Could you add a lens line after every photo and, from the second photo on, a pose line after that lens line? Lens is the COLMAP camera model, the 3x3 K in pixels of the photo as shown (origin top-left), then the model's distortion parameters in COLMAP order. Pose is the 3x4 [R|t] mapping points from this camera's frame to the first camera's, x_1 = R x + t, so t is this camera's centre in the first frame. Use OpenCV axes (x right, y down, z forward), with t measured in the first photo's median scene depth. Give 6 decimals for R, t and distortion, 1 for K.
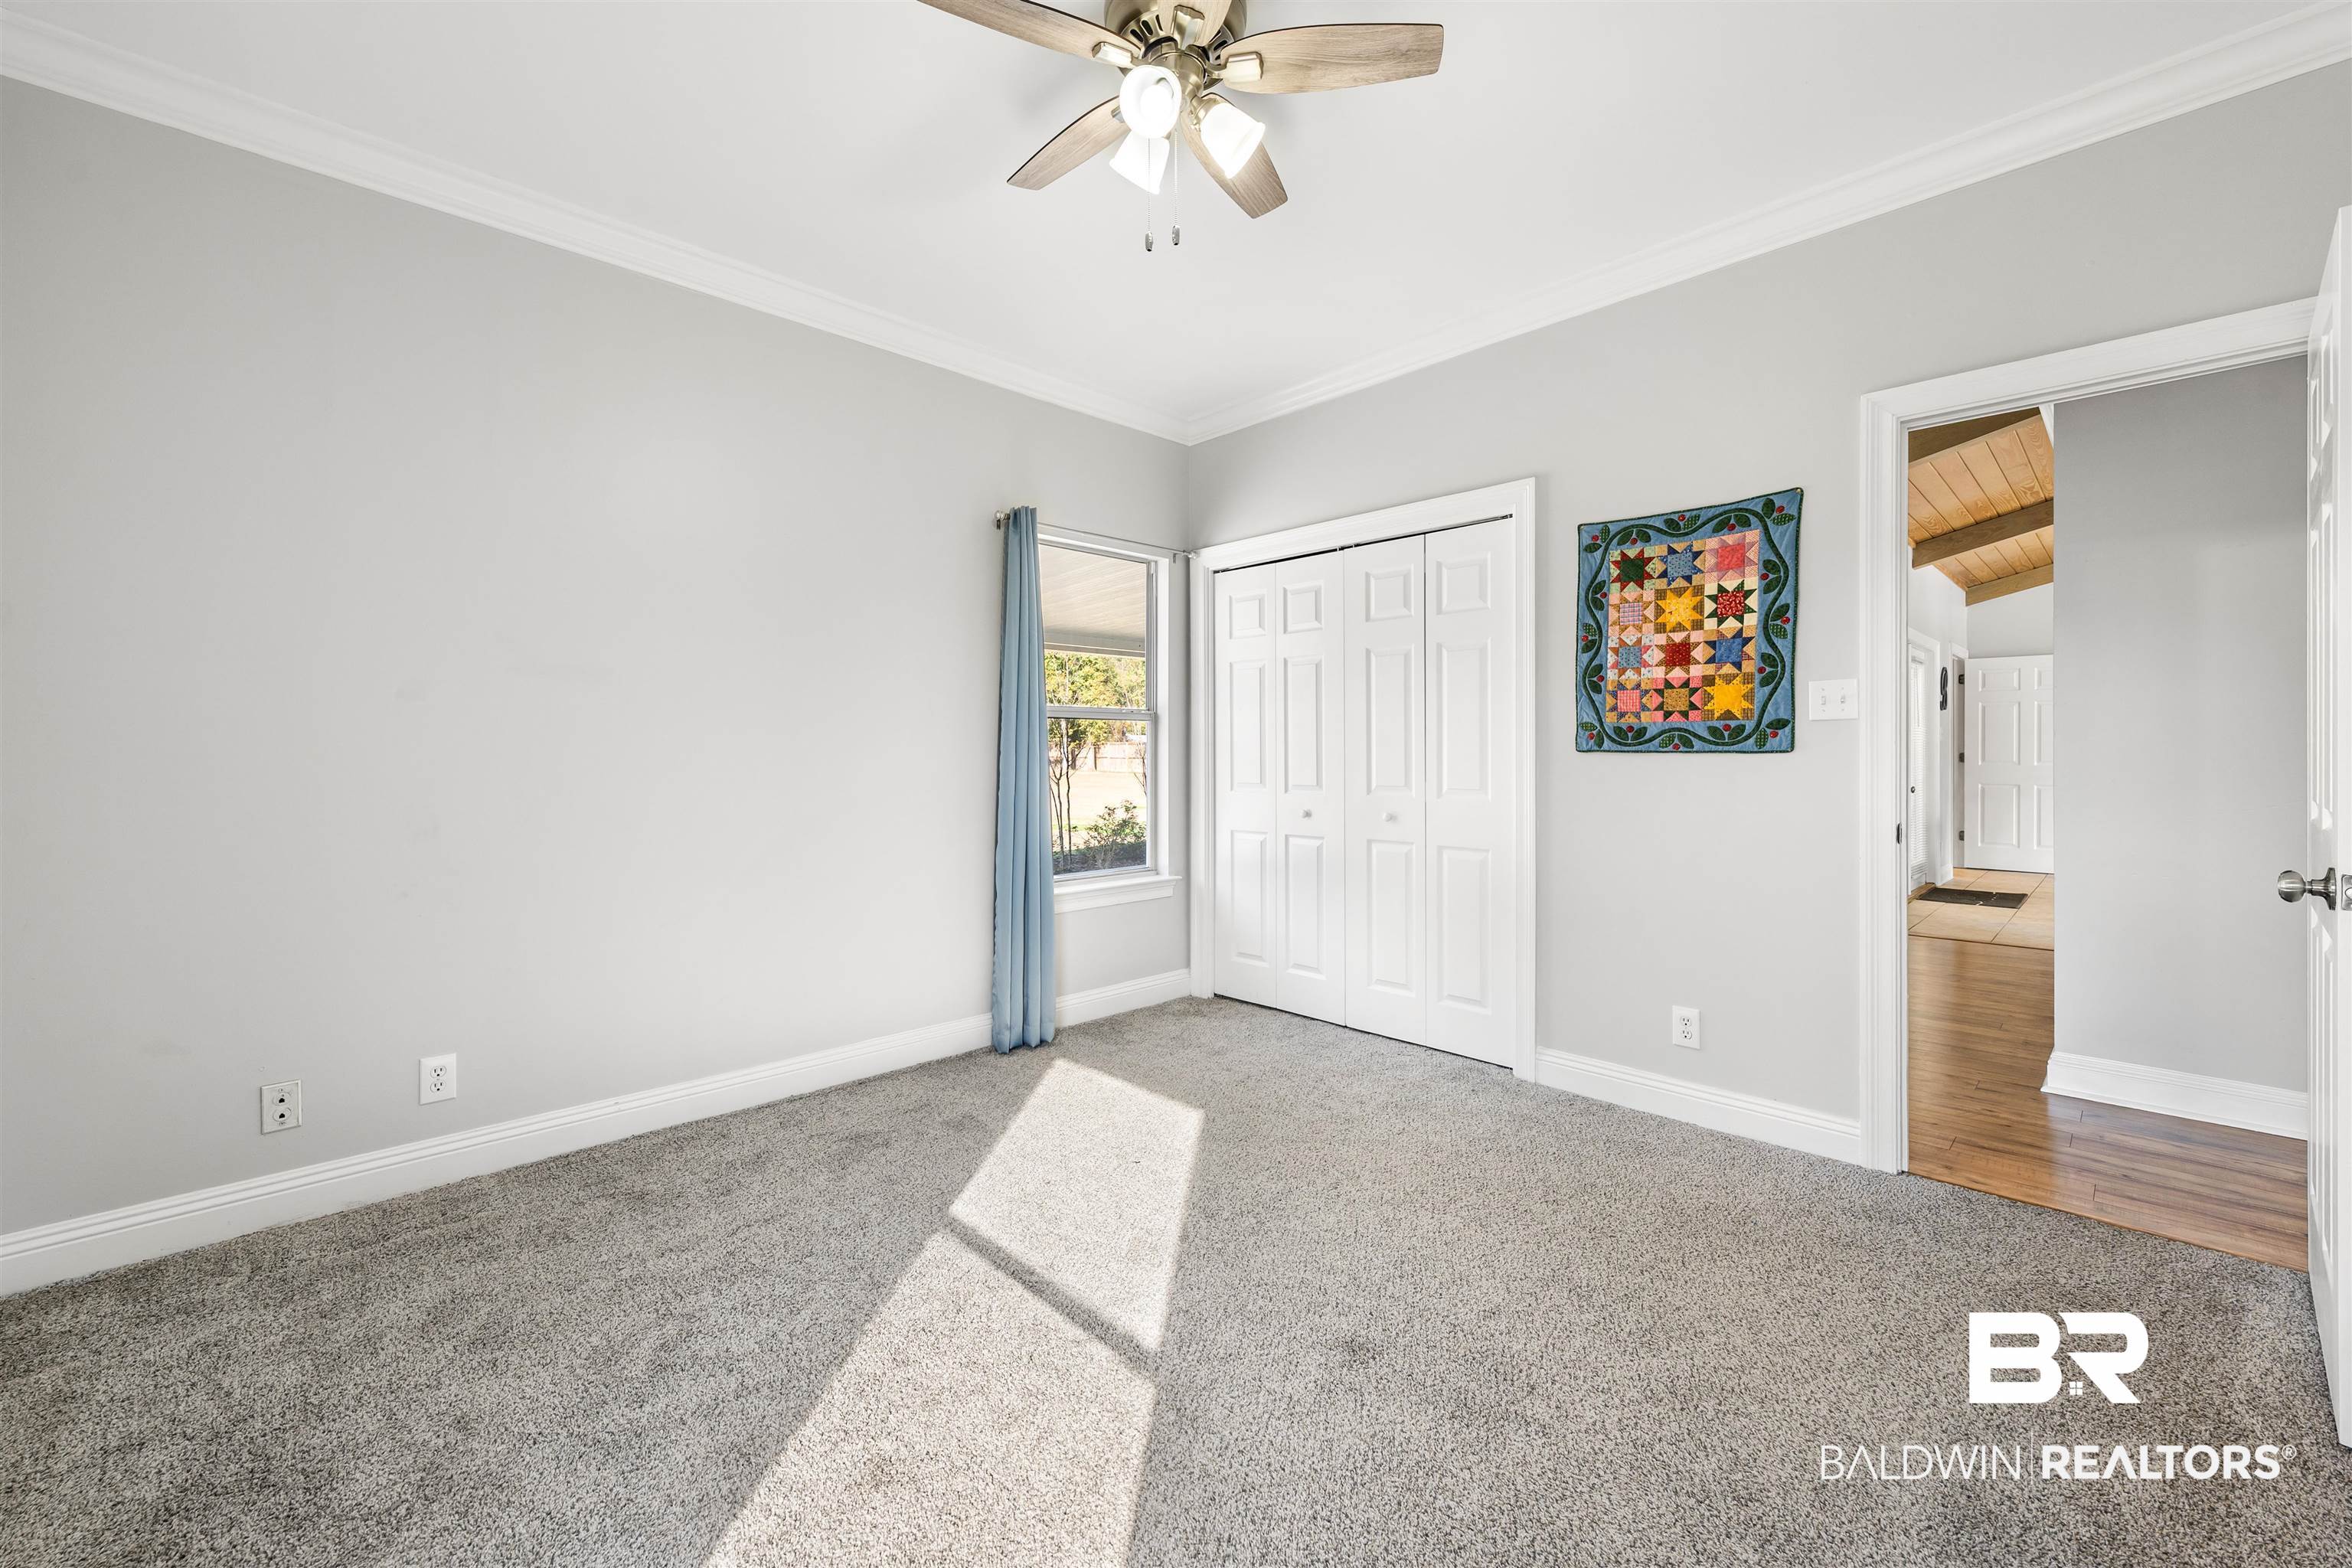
lens RADIAL K [[952.8, 0, 1181.2], [0, 952.8, 753.3], [0, 0, 1]] dist [0.000404, 0.000098]
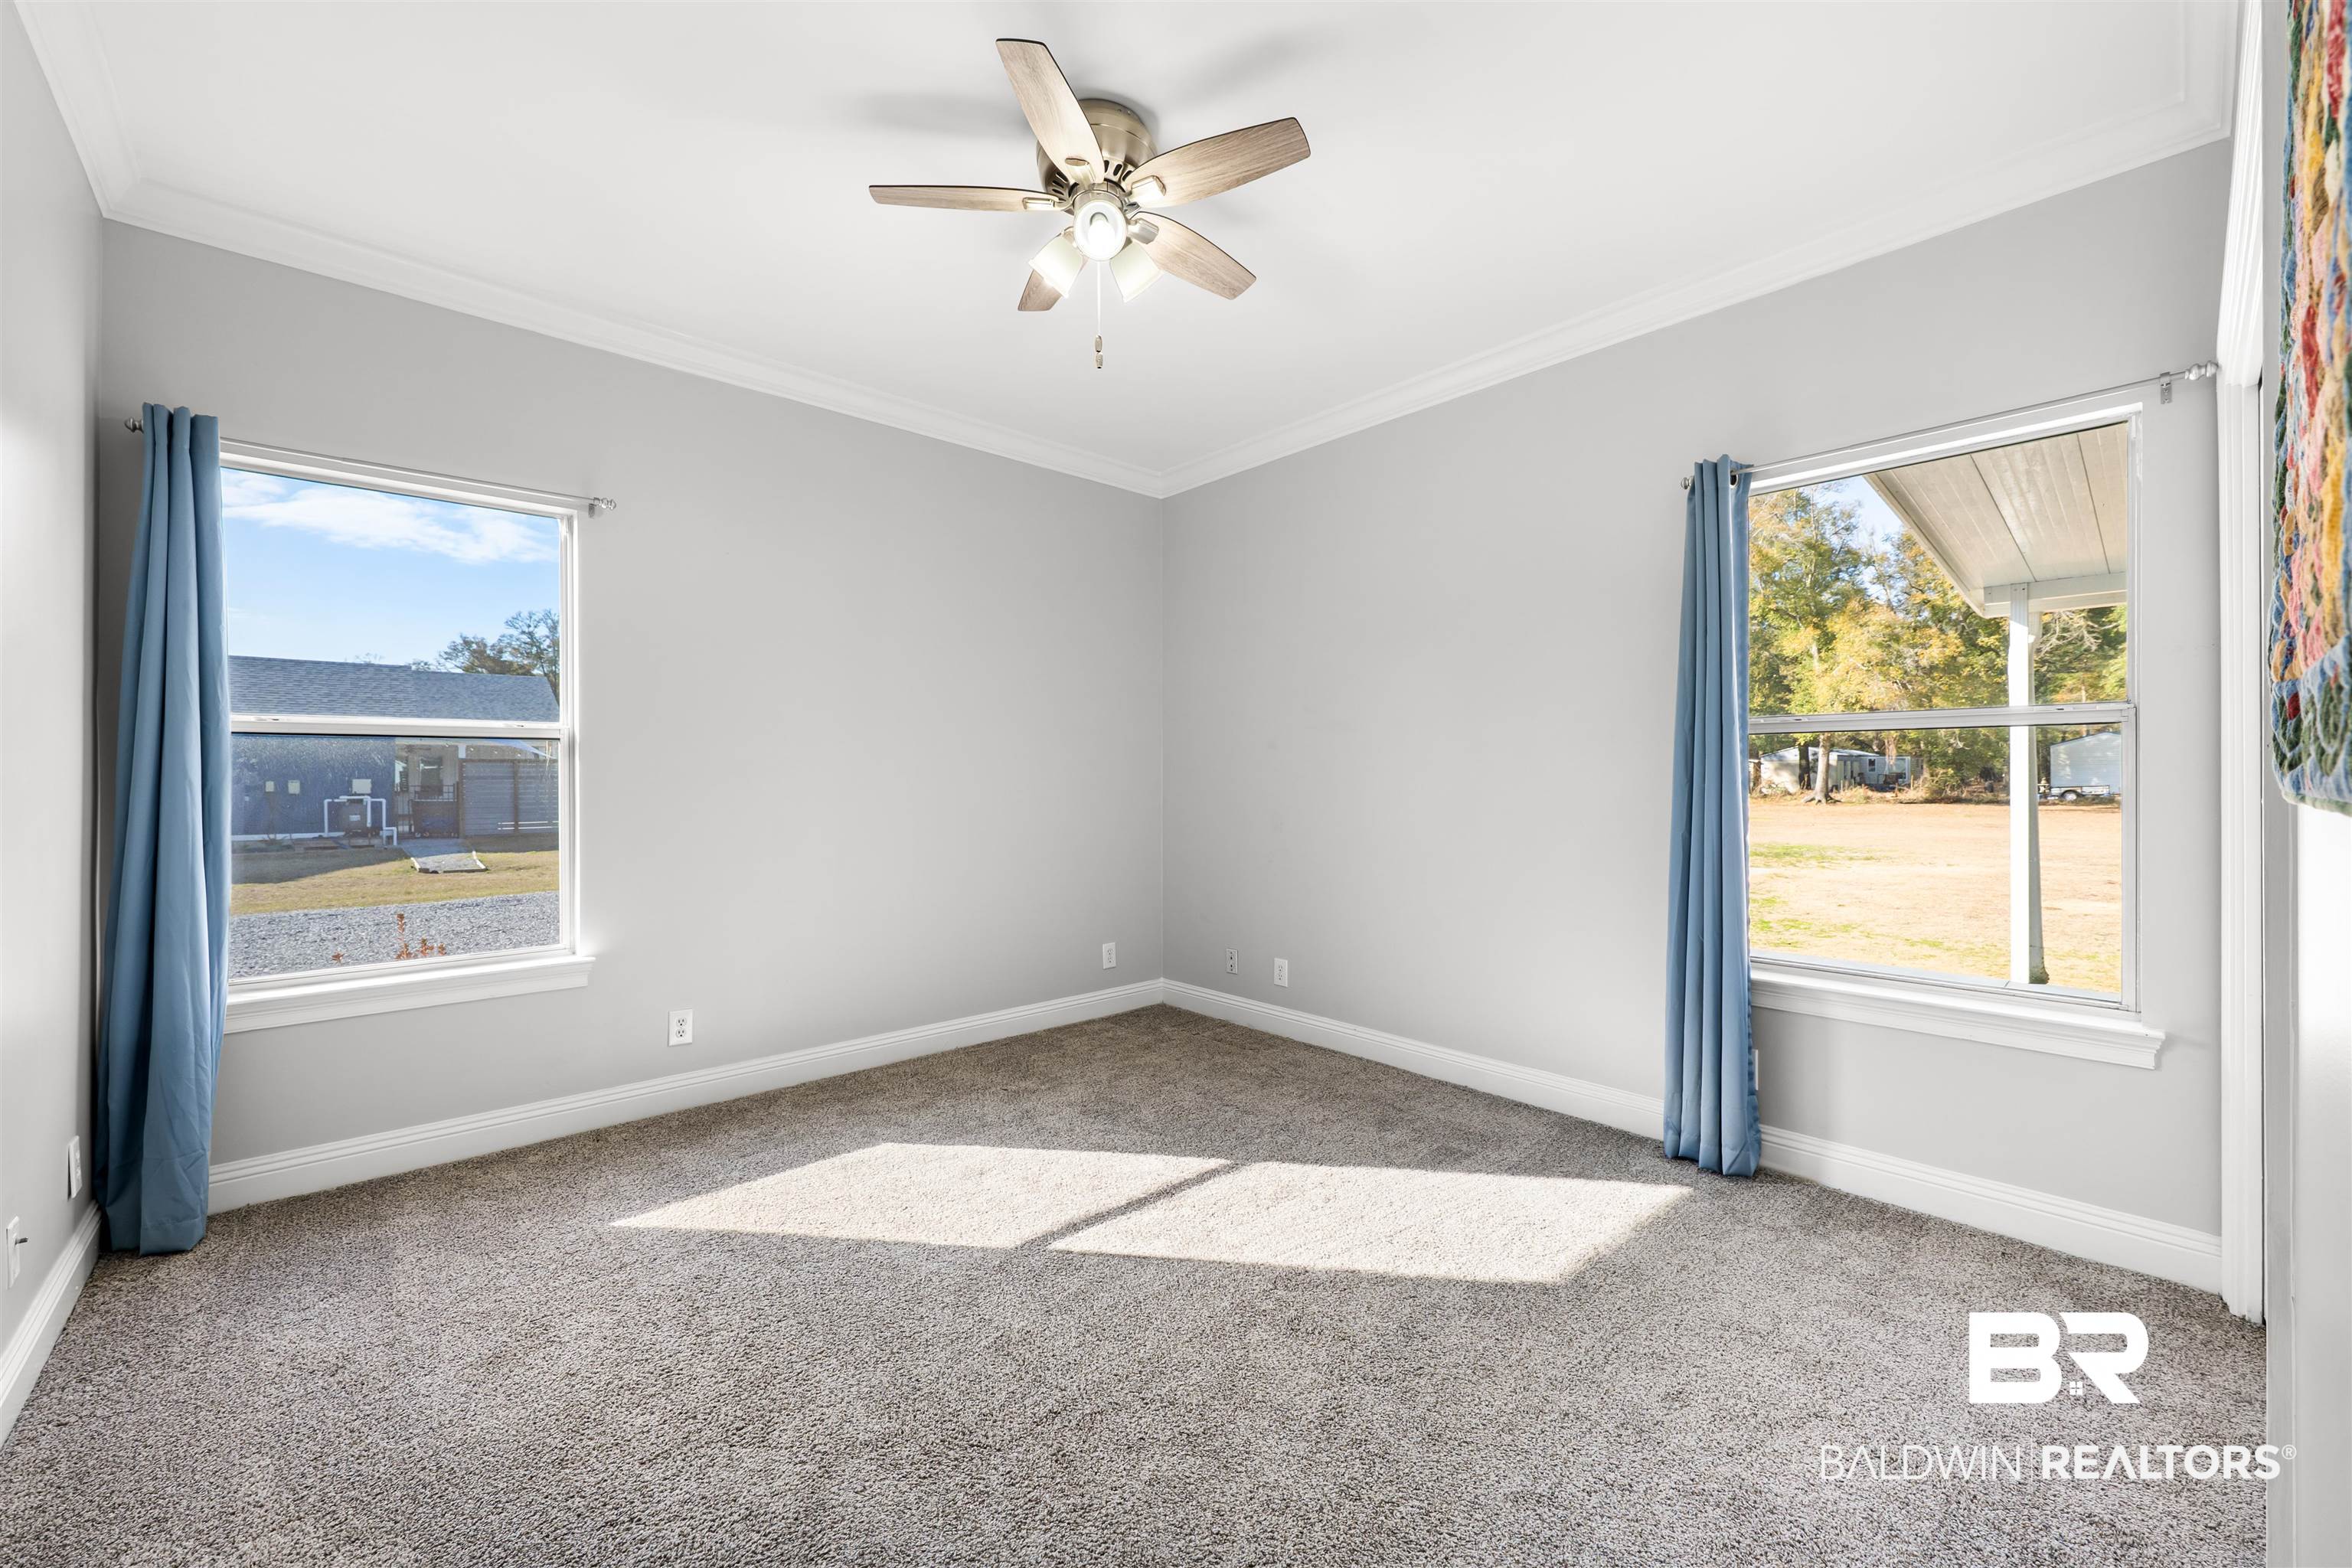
lens RADIAL K [[908.2, 0, 1176.0], [0, 908.2, 784.0], [0, 0, 1]] dist [0.000113, 0.000025]
pose [[-0.039231, 0.003520, -0.999224, 0.714052], [-0.002238, 0.999991, 0.003610, -0.002564], [0.999228, 0.002378, -0.039223, 0.731917]]
